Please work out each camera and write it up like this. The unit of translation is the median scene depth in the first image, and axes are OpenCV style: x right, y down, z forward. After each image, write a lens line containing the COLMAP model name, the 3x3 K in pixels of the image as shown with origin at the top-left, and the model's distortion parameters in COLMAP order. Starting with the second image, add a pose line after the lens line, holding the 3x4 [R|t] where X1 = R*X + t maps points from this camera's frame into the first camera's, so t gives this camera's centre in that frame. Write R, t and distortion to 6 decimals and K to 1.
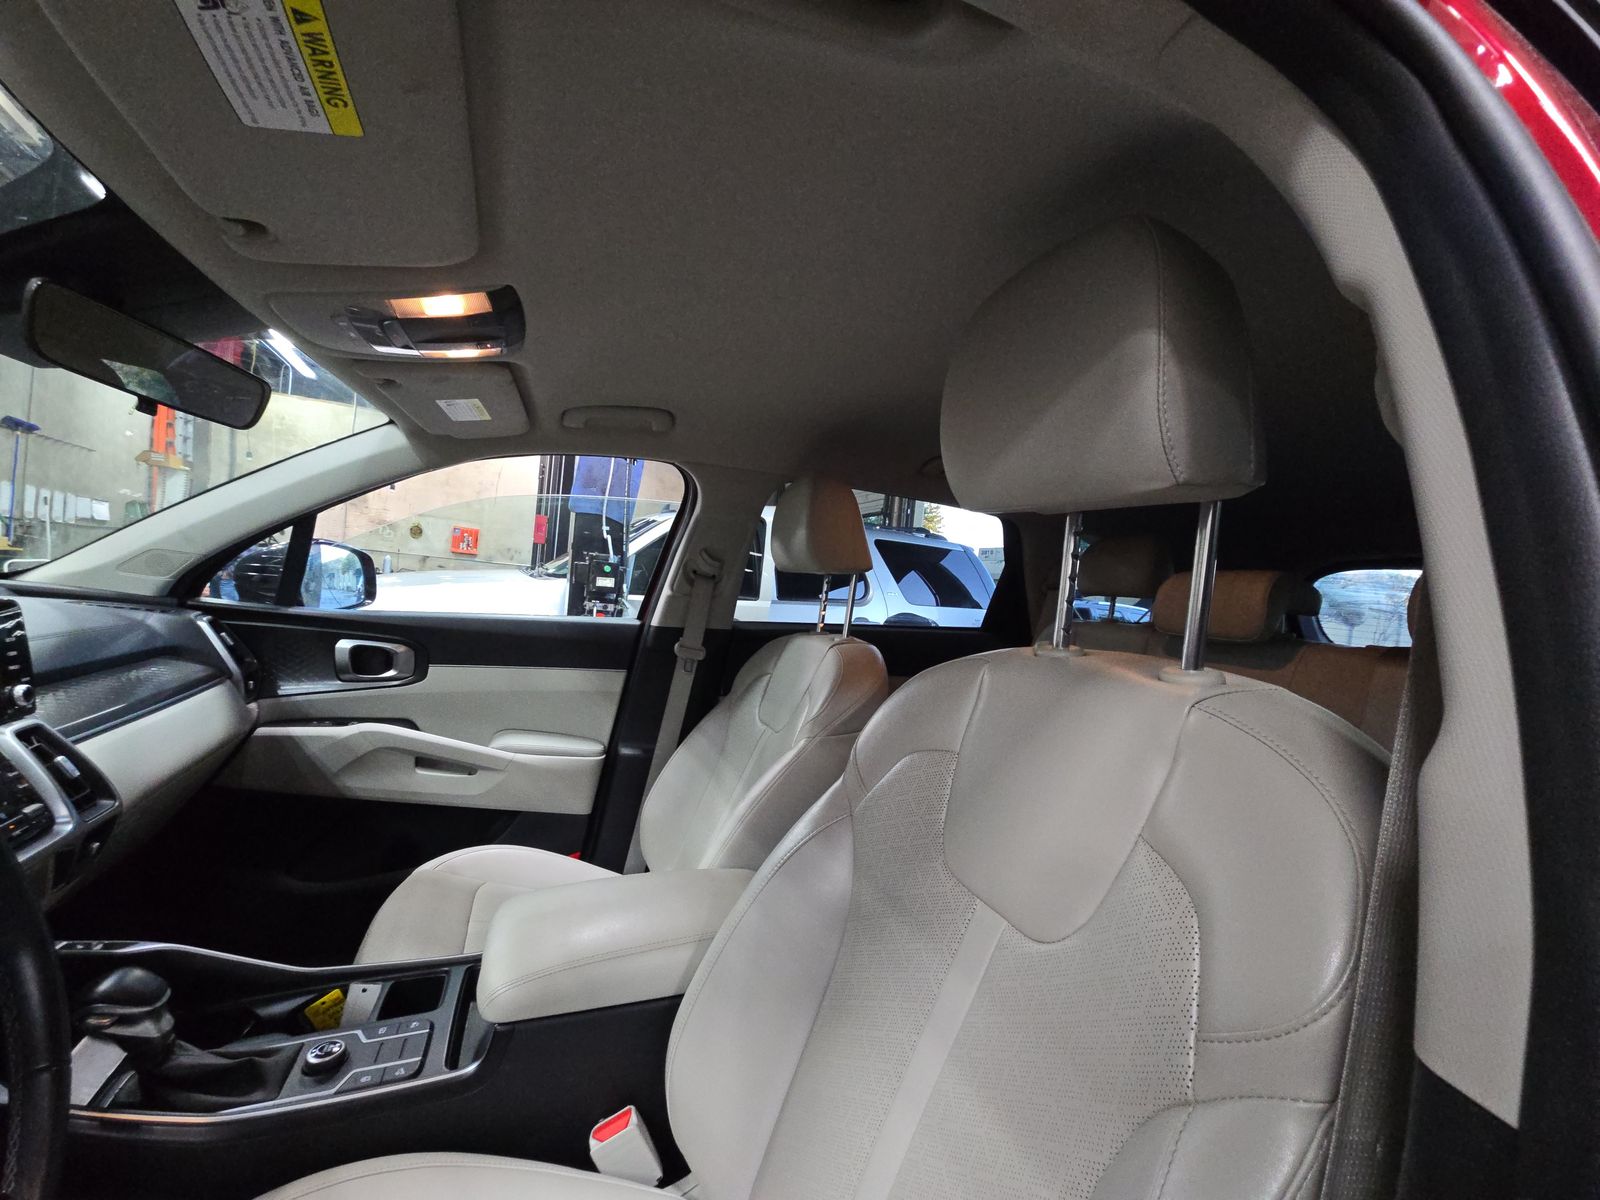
lens RADIAL K [[643.7, 0, 800.0], [0, 643.7, 600.0], [0, 0, 1]] dist [0.015724, -0.011464]
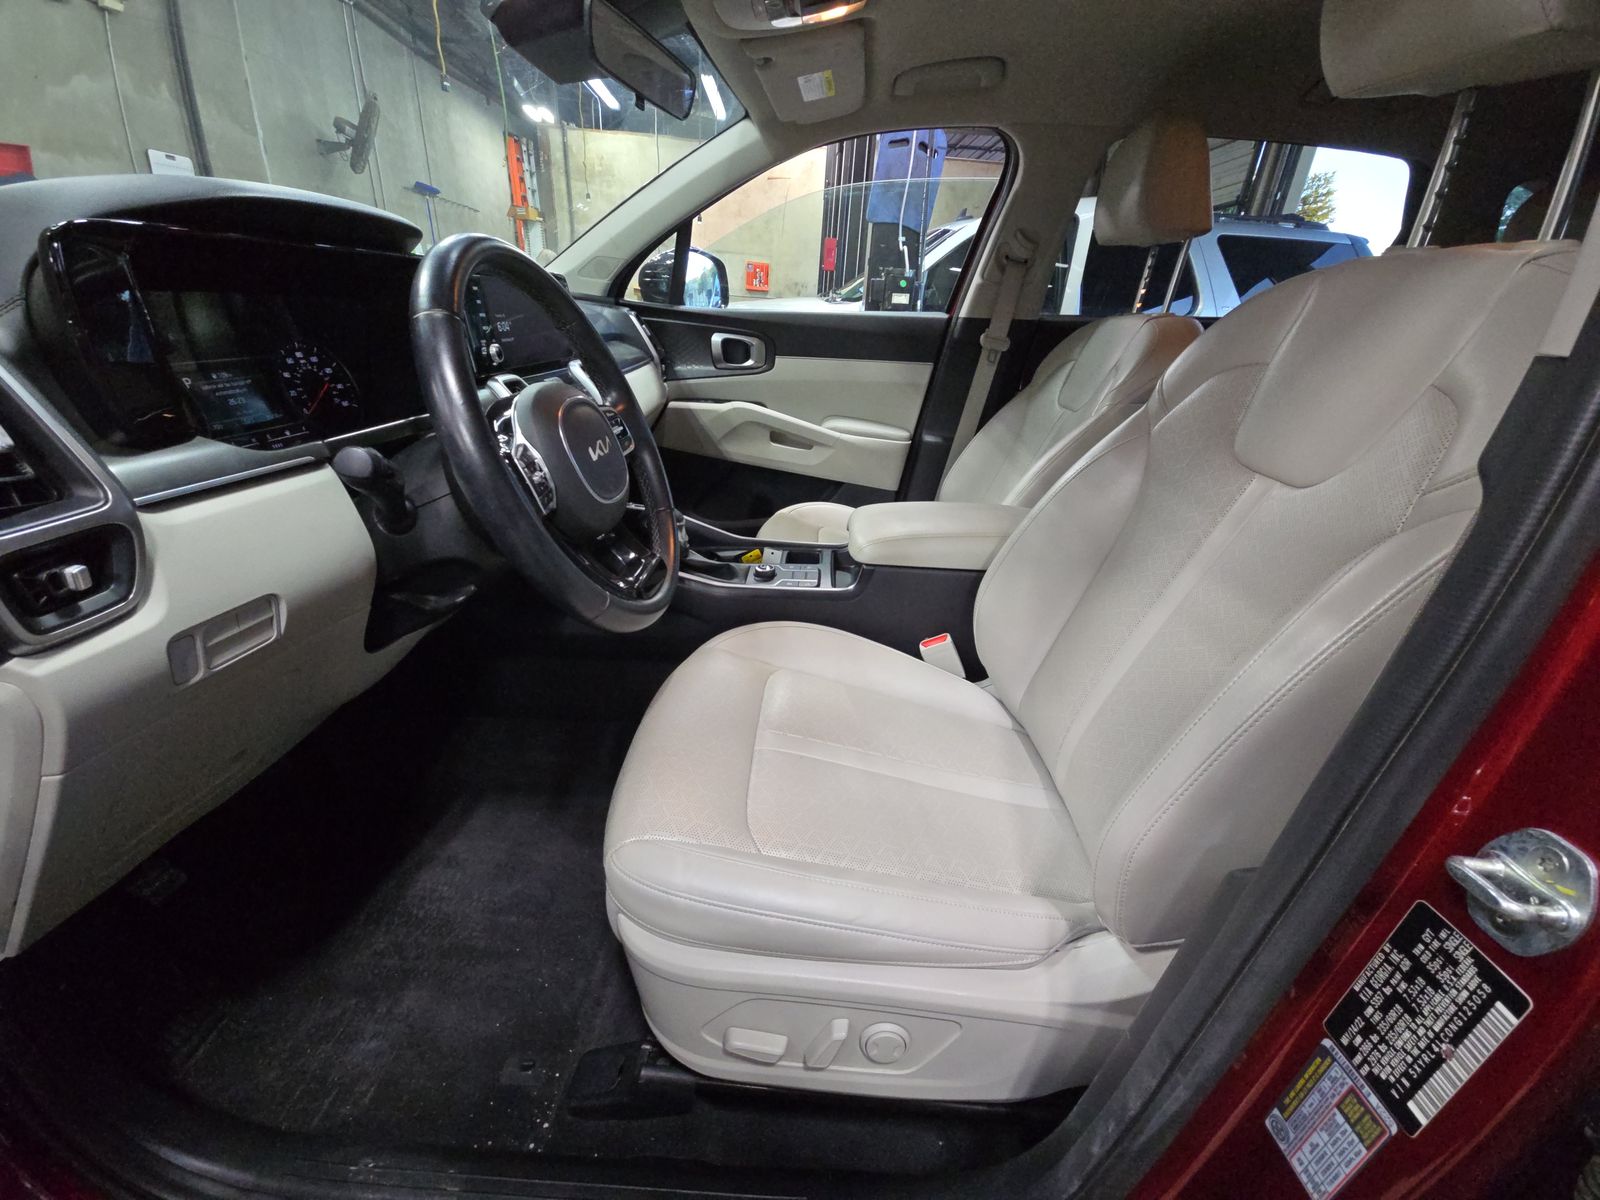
lens RADIAL K [[637.2, 0, 806.6], [0, 637.2, 599.8], [0, 0, 1]] dist [-0.000816, -0.000215]
pose [[0.918572, 0.132369, -0.372429, -0.009573], [0.018774, 0.926579, 0.375631, 0.075397], [0.394807, -0.352036, 0.848645, -0.163145]]
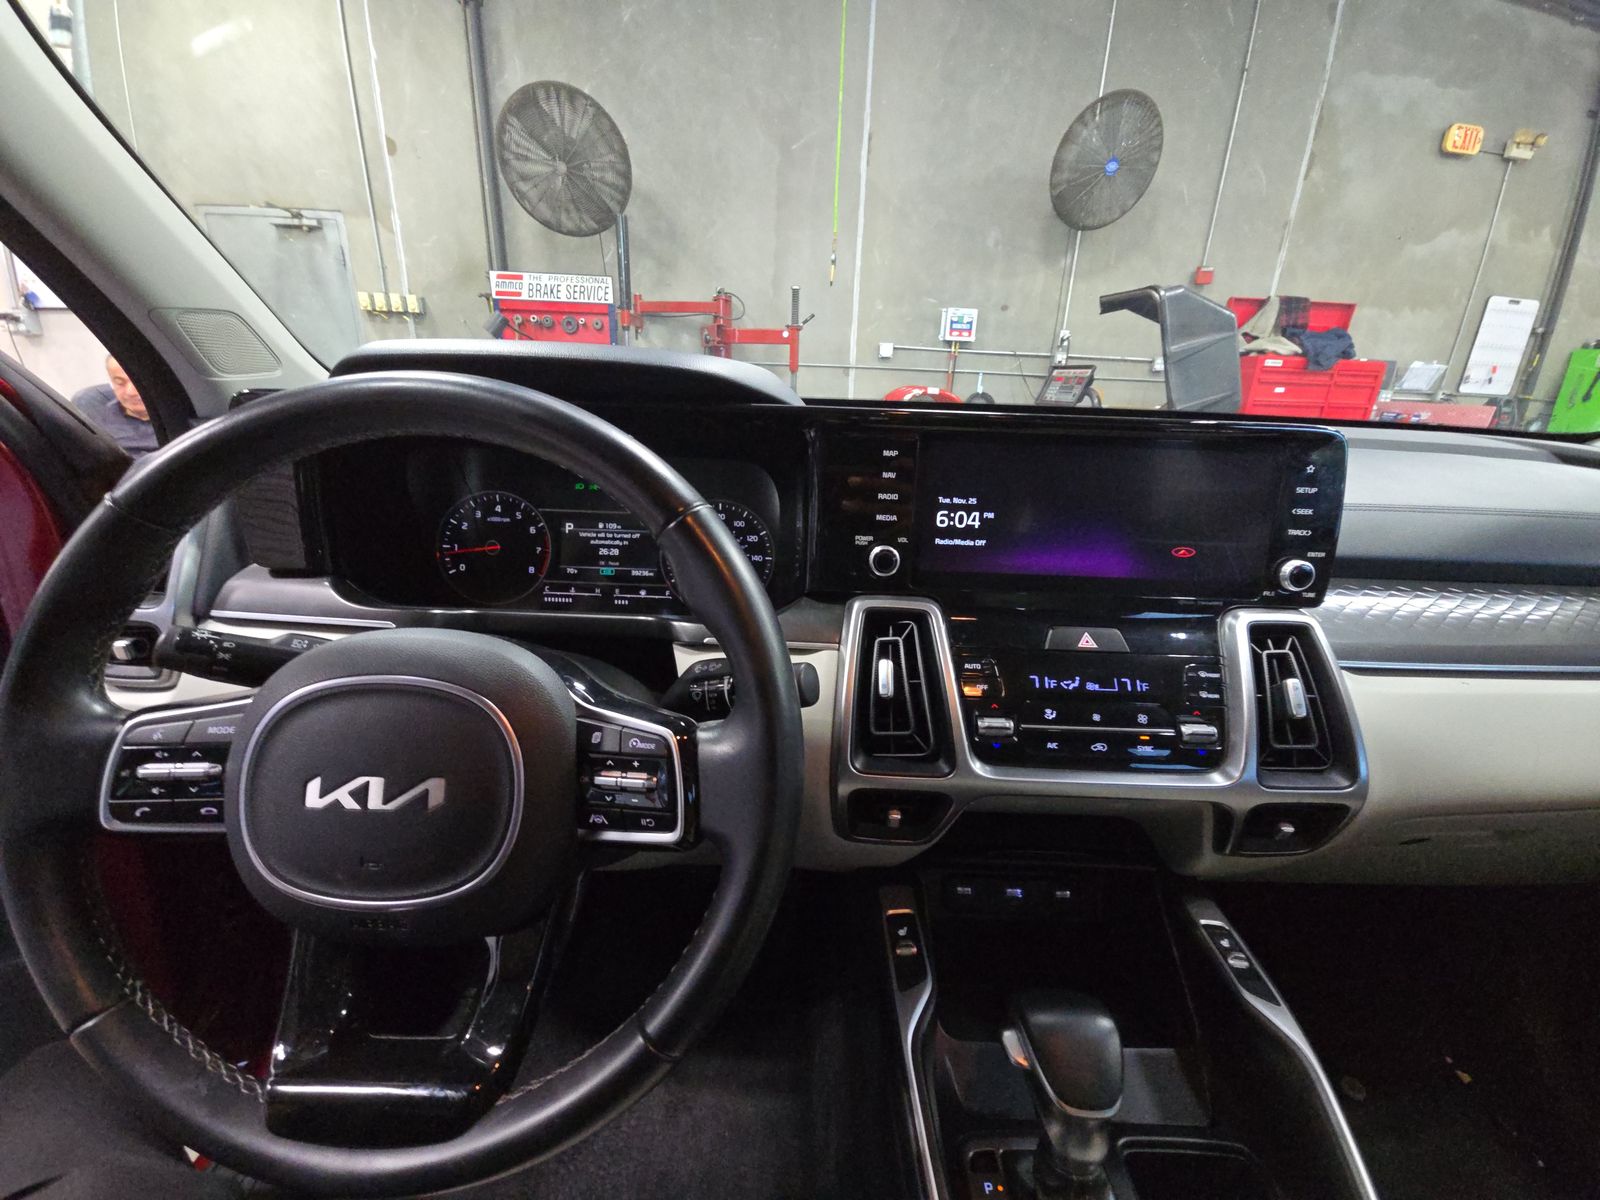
lens RADIAL K [[643.9, 0, 795.5], [0, 643.9, 602.5], [0, 0, 1]] dist [0.000611, -0.000446]
pose [[-0.403733, 0.213719, -0.889564, -0.195611], [-0.063306, 0.963475, 0.260207, 0.016611], [0.912684, 0.161369, -0.375457, 0.385751]]
